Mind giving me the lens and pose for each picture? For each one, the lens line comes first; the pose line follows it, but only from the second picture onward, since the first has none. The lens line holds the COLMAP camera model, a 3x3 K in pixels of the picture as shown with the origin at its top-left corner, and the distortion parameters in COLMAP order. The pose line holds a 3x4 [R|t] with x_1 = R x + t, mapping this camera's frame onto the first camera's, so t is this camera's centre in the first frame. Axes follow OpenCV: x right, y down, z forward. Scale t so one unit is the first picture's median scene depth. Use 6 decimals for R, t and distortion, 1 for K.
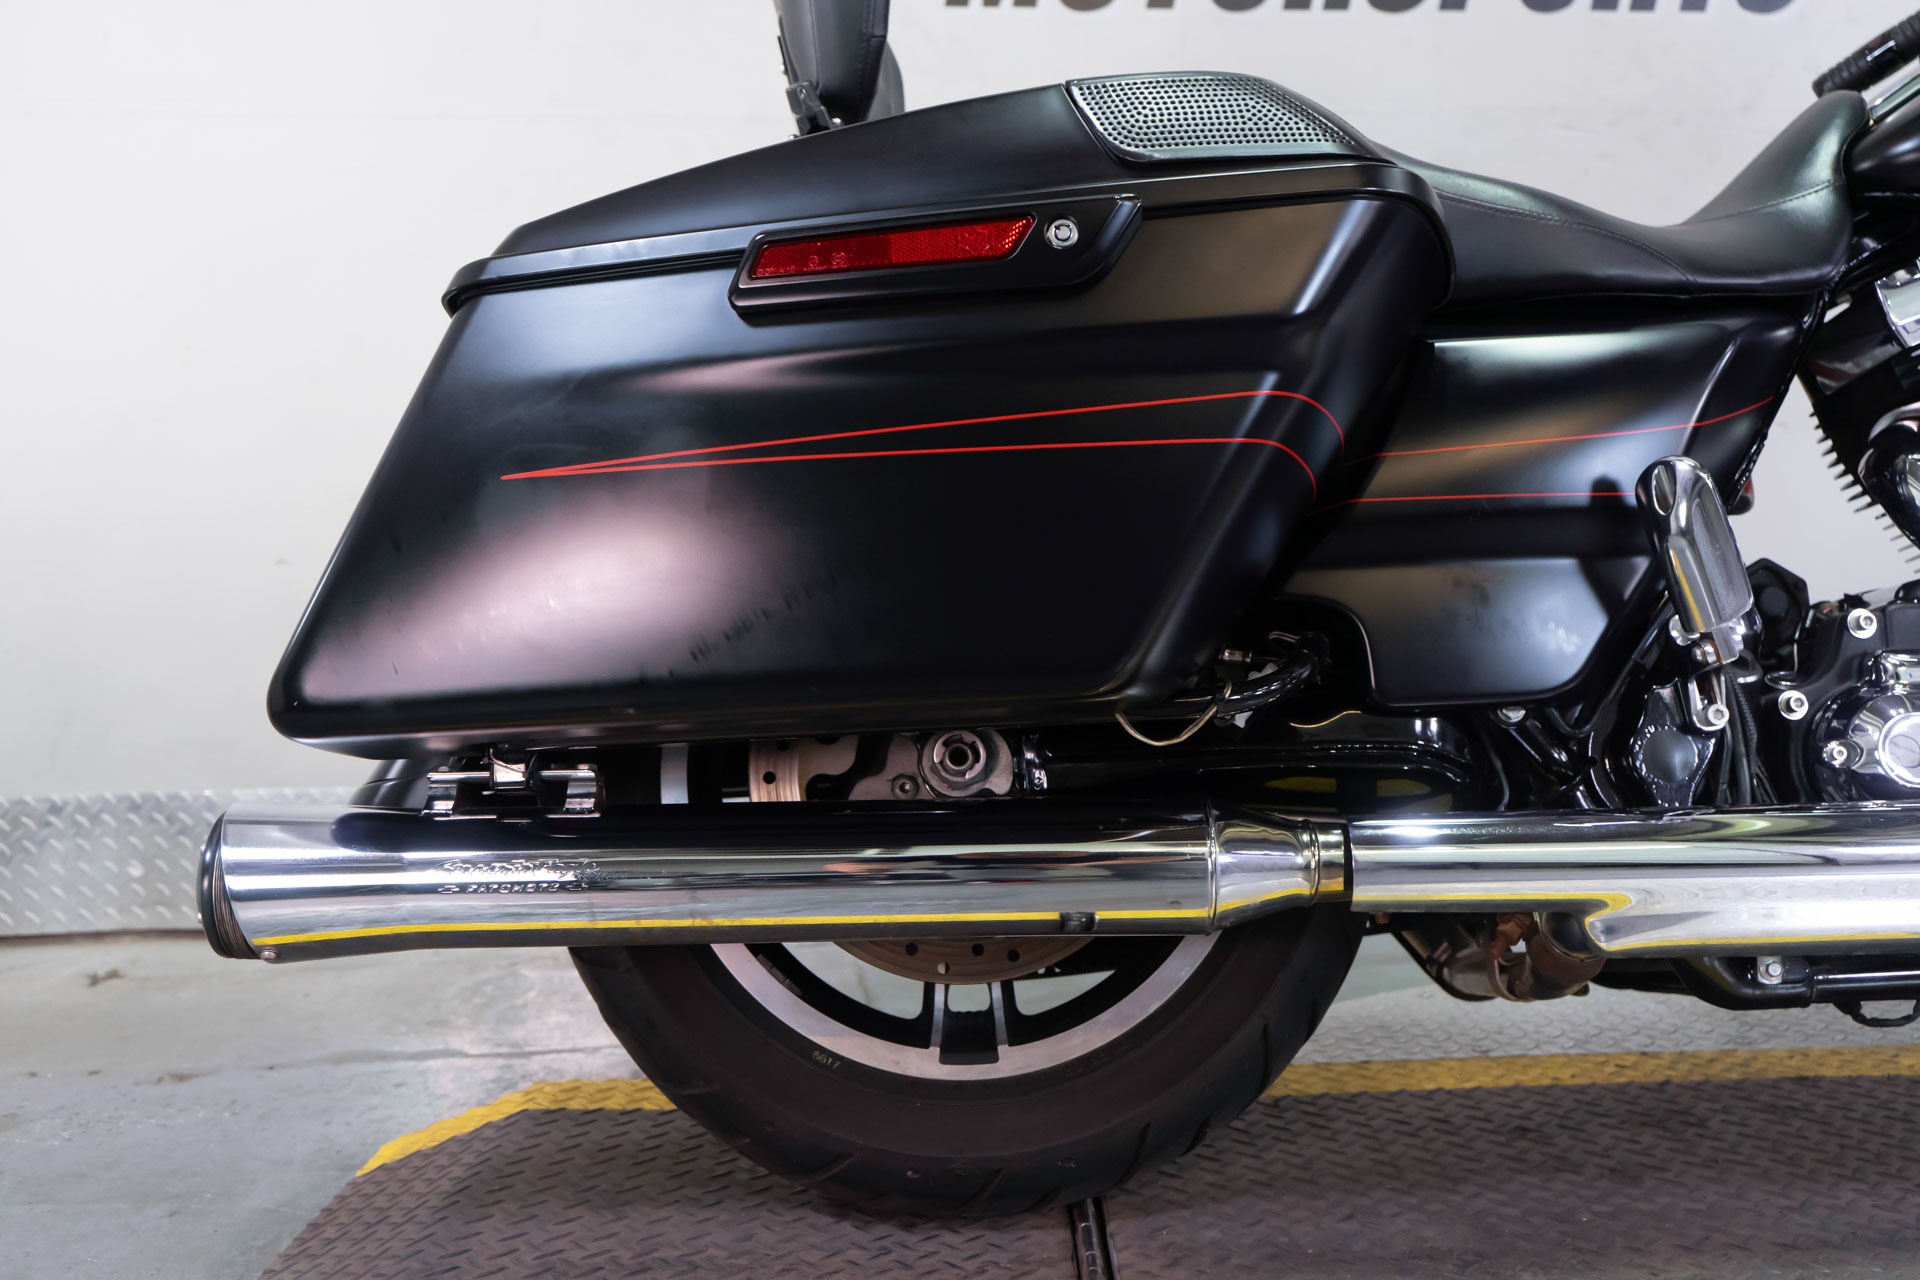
lens RADIAL K [[1879.0, 0, 964.8], [0, 1879.0, 648.5], [0, 0, 1]] dist [0.003148, 0.000000]
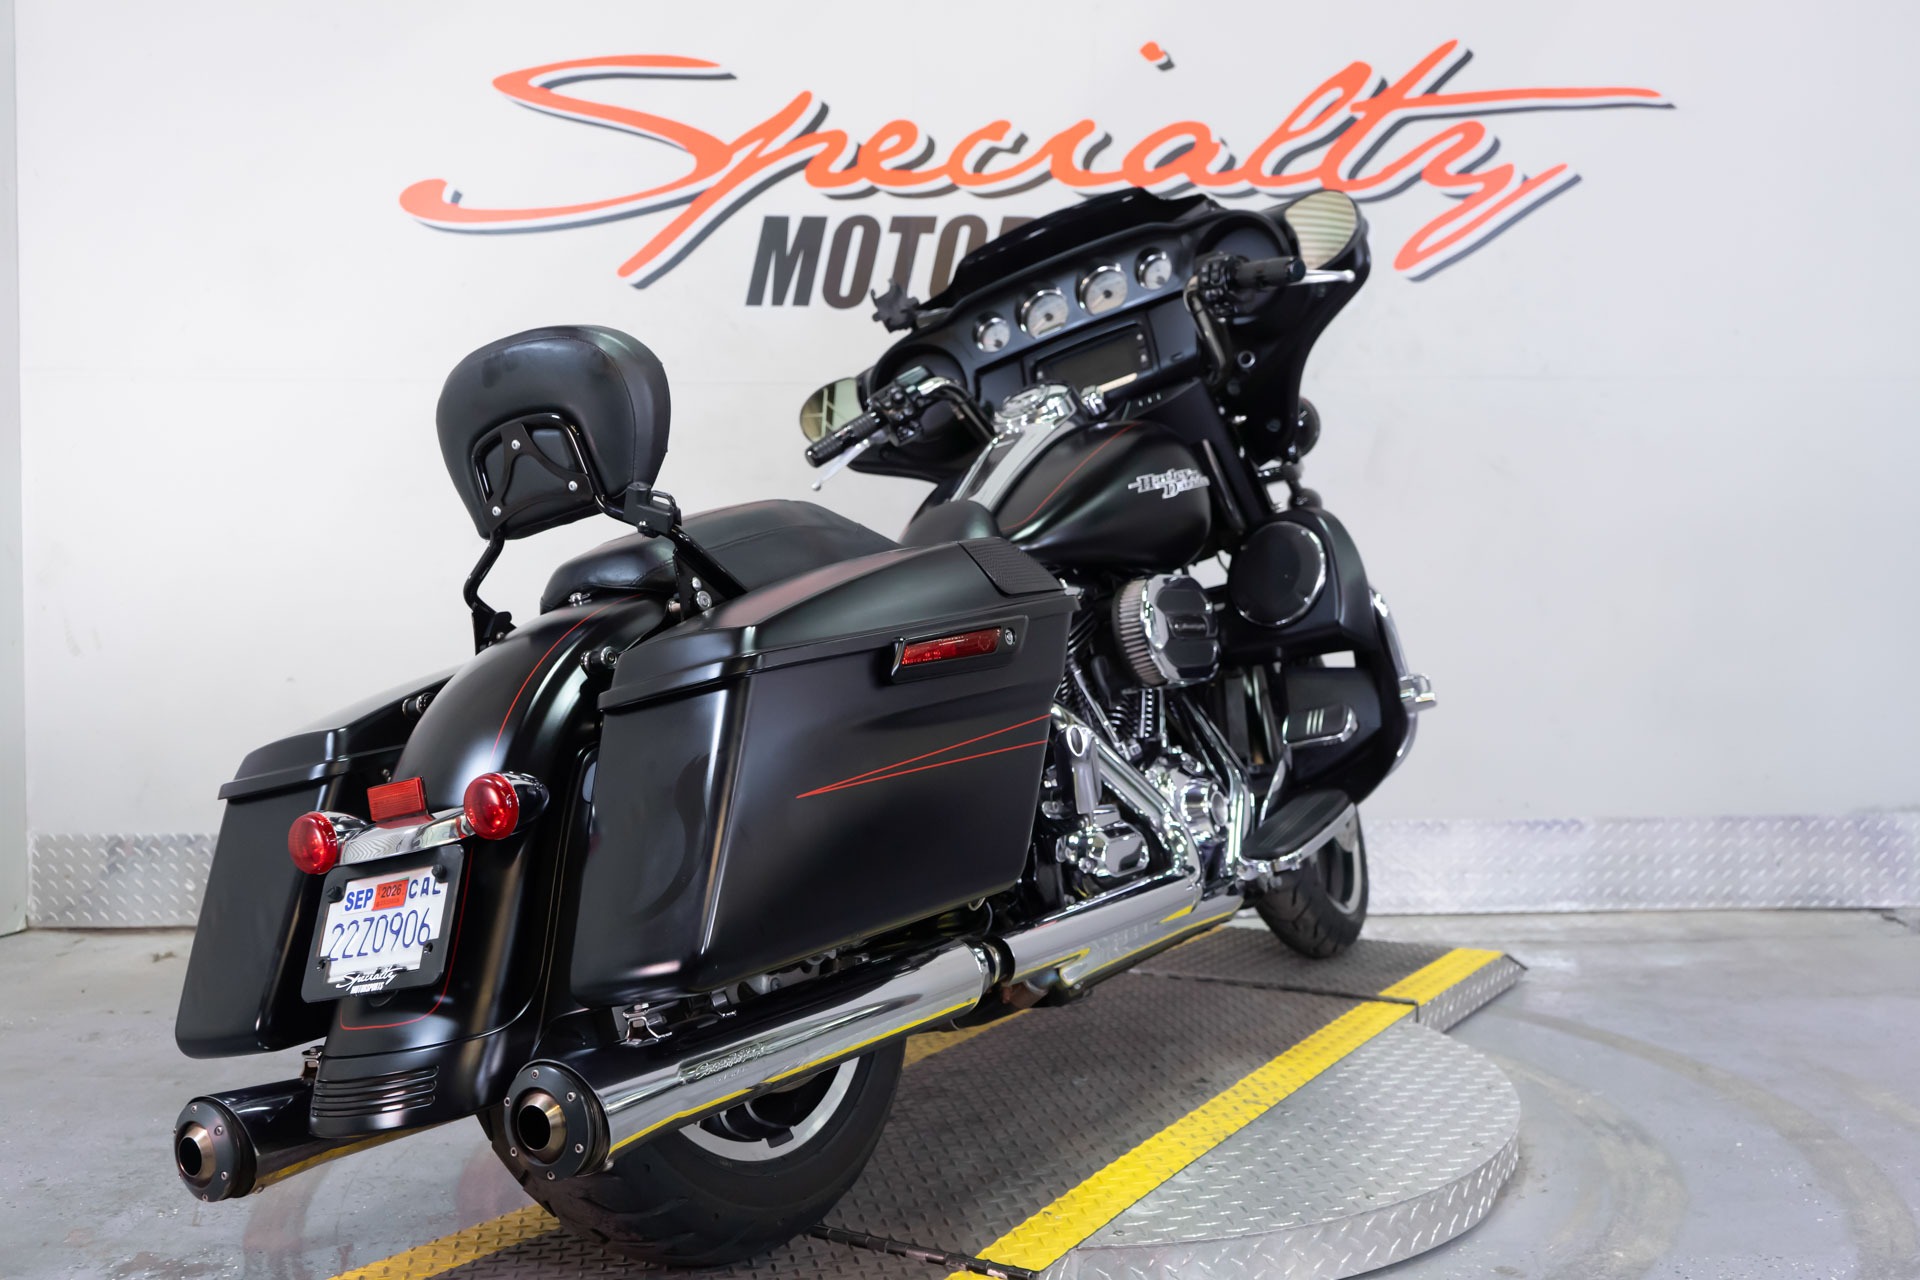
lens RADIAL K [[1941.9, 0, 960.5], [0, 1941.9, 650.9], [0, 0, 1]] dist [0.004477, 0.000000]
pose [[0.996970, 0.020717, -0.074976, 0.273678], [-0.021225, 0.999757, -0.005989, -0.070415], [0.074834, 0.007562, 0.997167, -0.479292]]
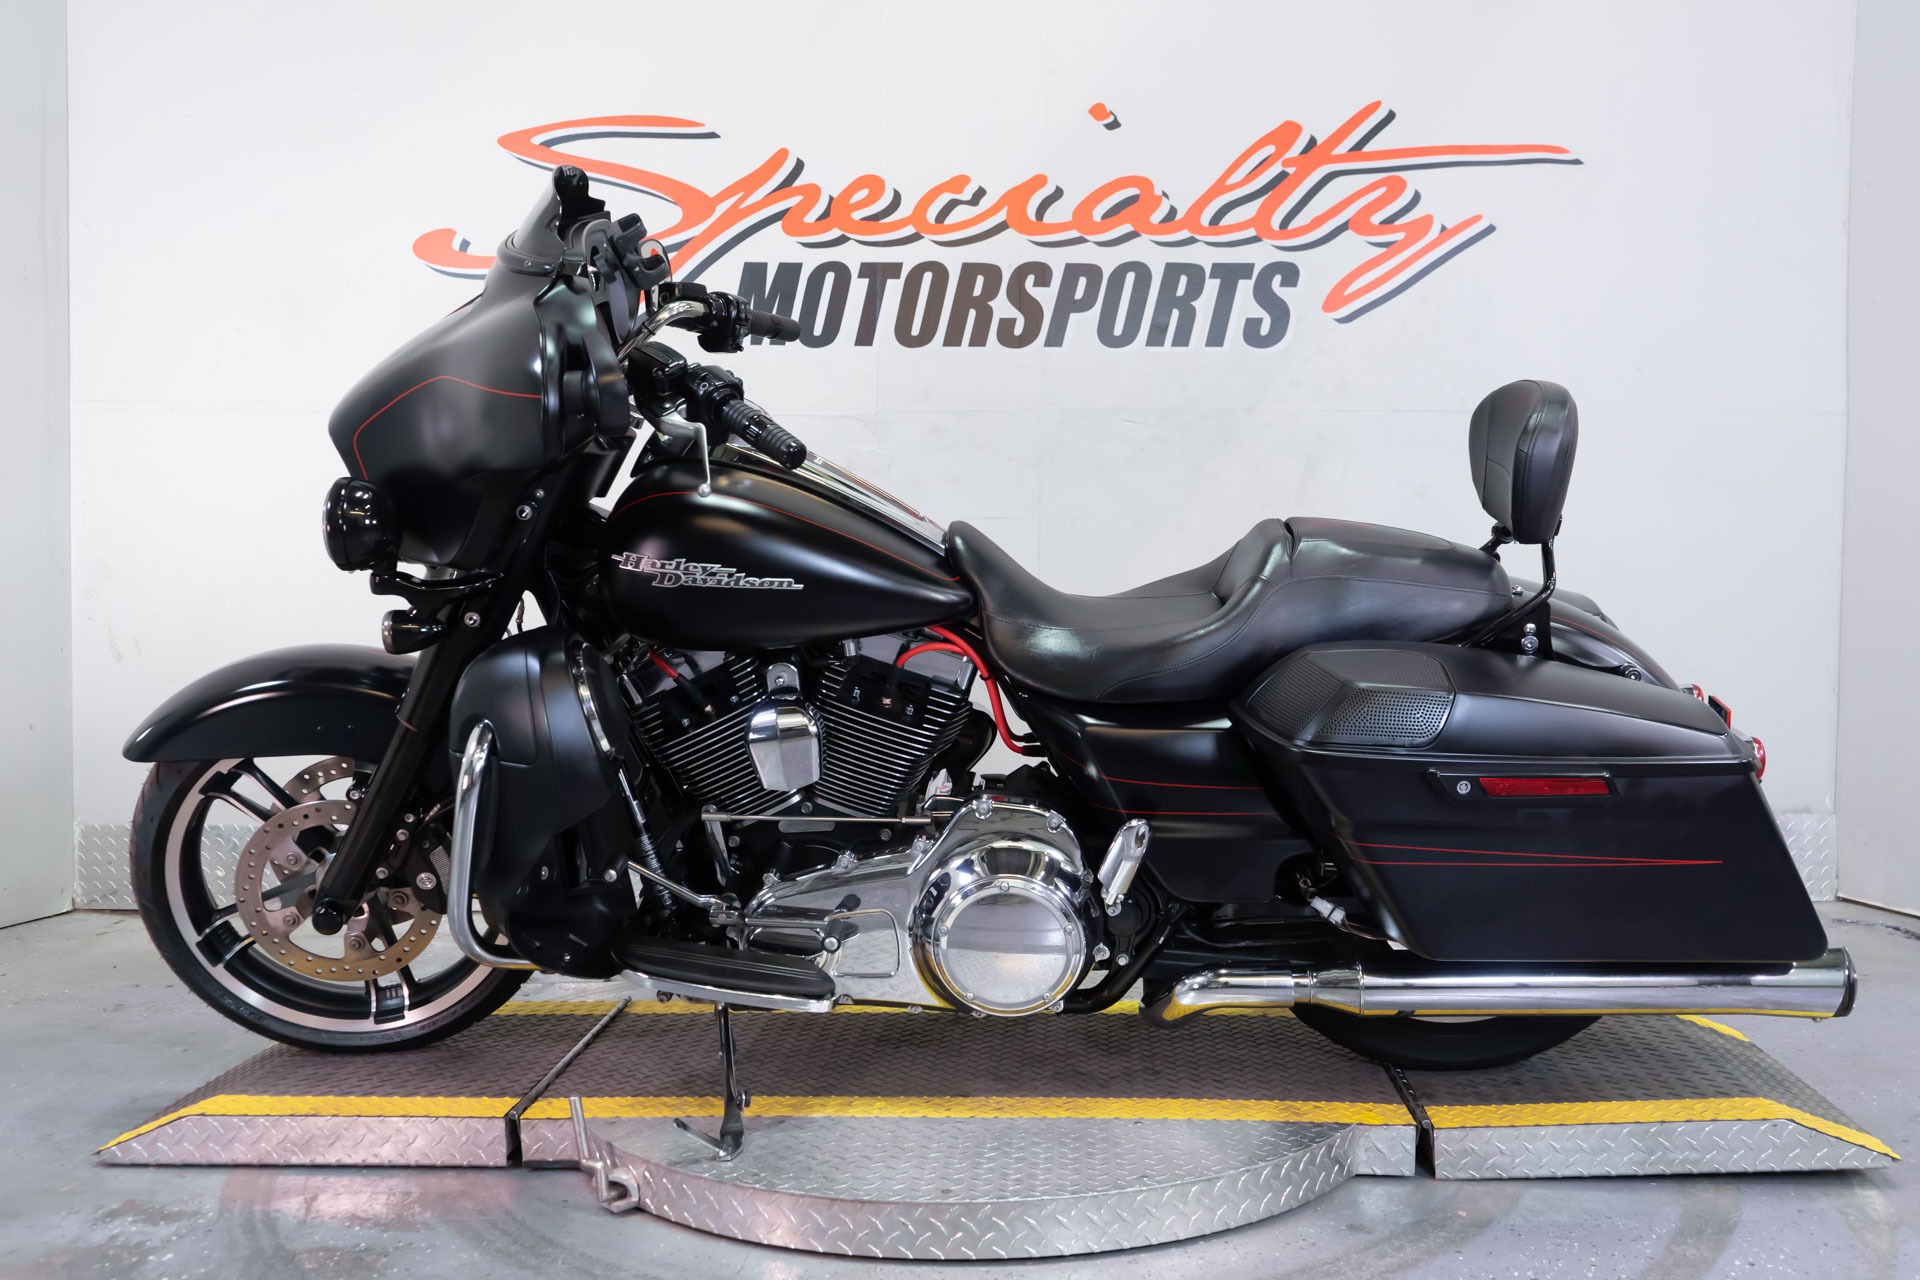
lens RADIAL K [[1809.8, 0, 961.2], [0, 1809.8, 644.1], [0, 0, 1]] dist [0.000085, 0.000000]
pose [[0.995404, 0.023734, -0.092777, 0.334470], [-0.025270, 0.999562, -0.015417, -0.070720], [0.092370, 0.017690, 0.995568, -0.496415]]
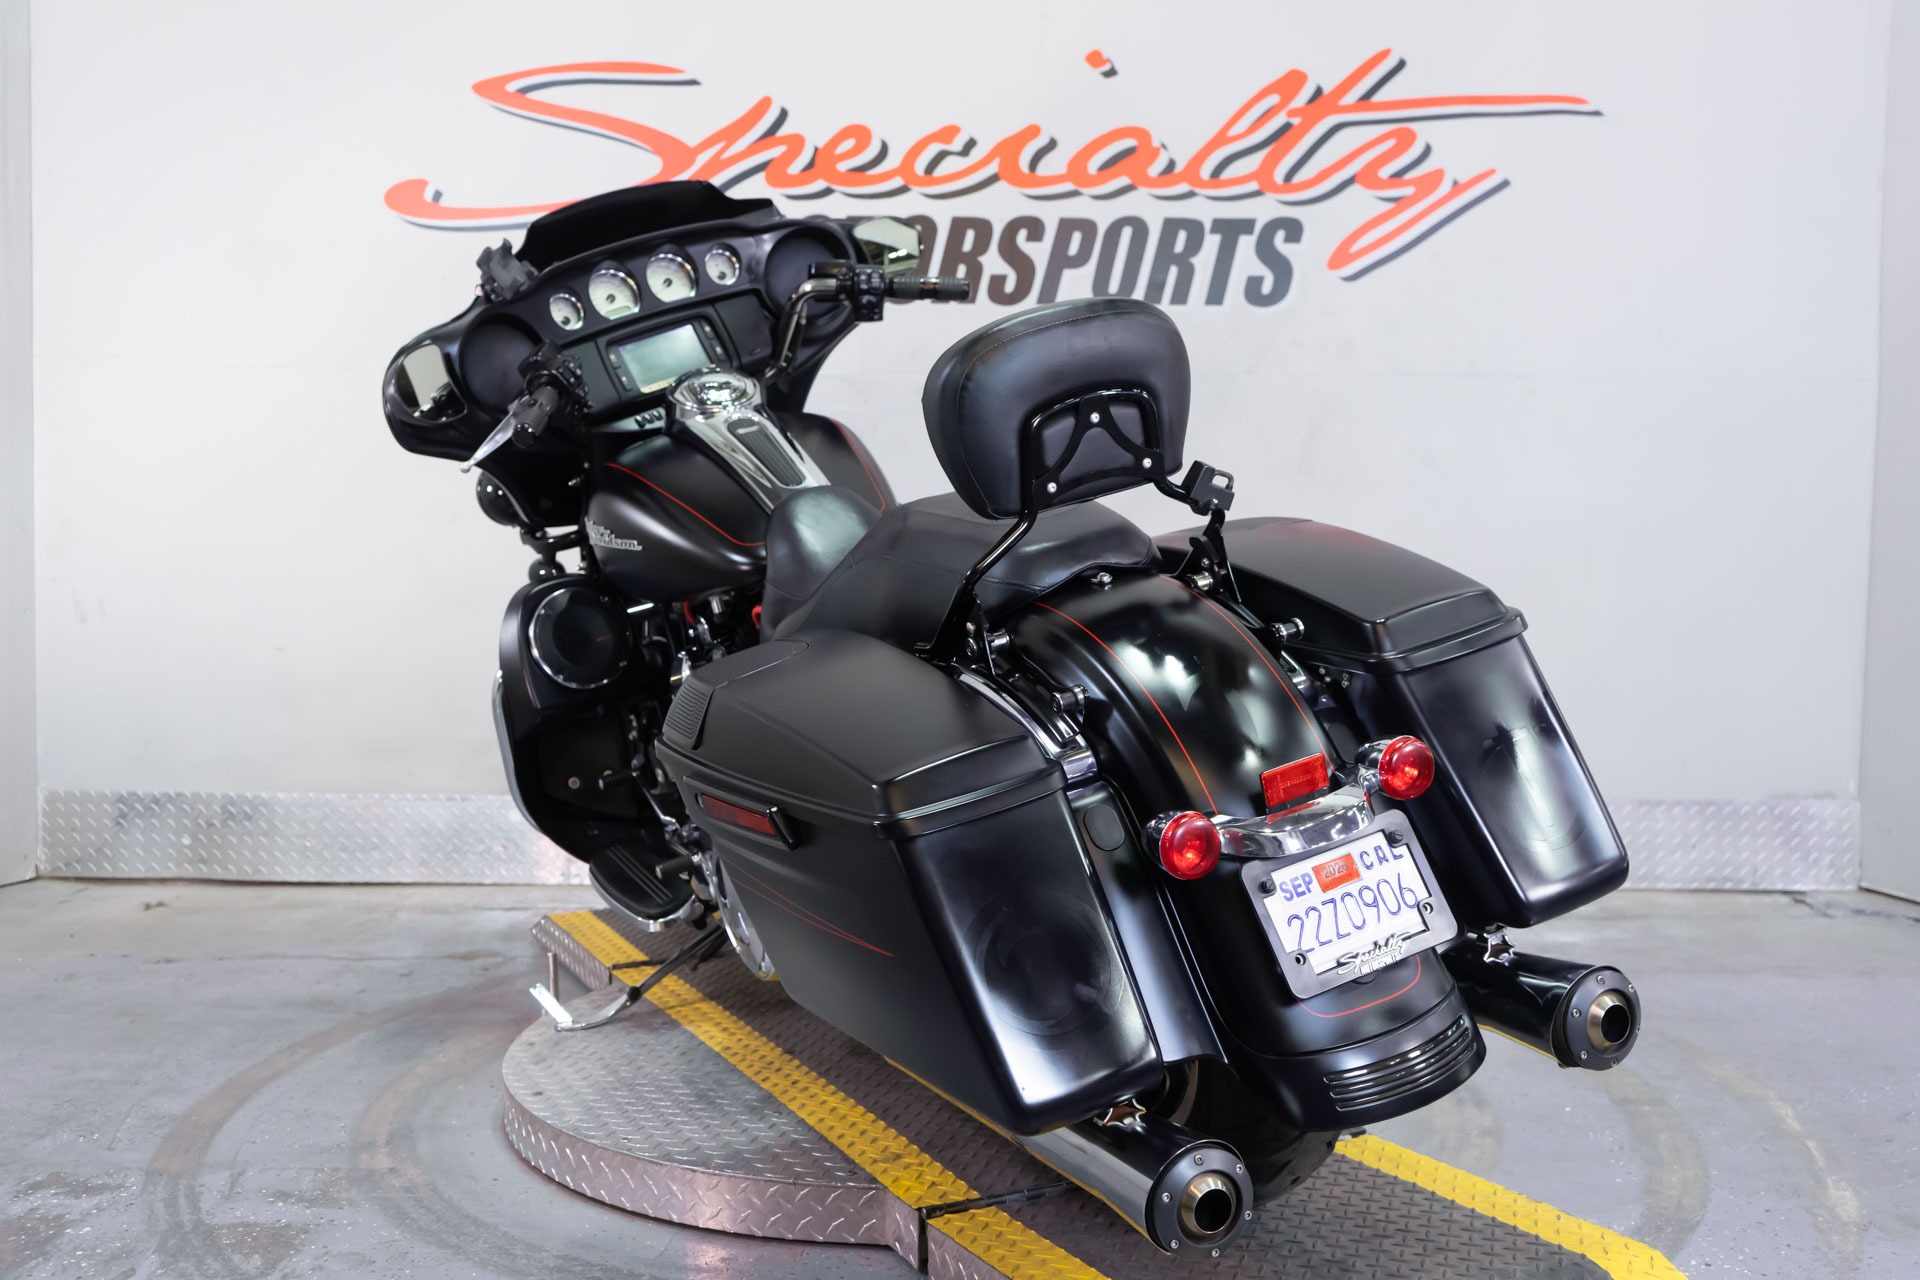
lens RADIAL K [[1879.0, 0, 959.7], [0, 1879.0, 646.6], [0, 0, 1]] dist [0.003148, 0.000000]
pose [[0.992887, 0.035058, -0.113783, 0.377986], [-0.035001, 0.999384, 0.002501, -0.071443], [0.113800, 0.001499, 0.993503, -0.494612]]
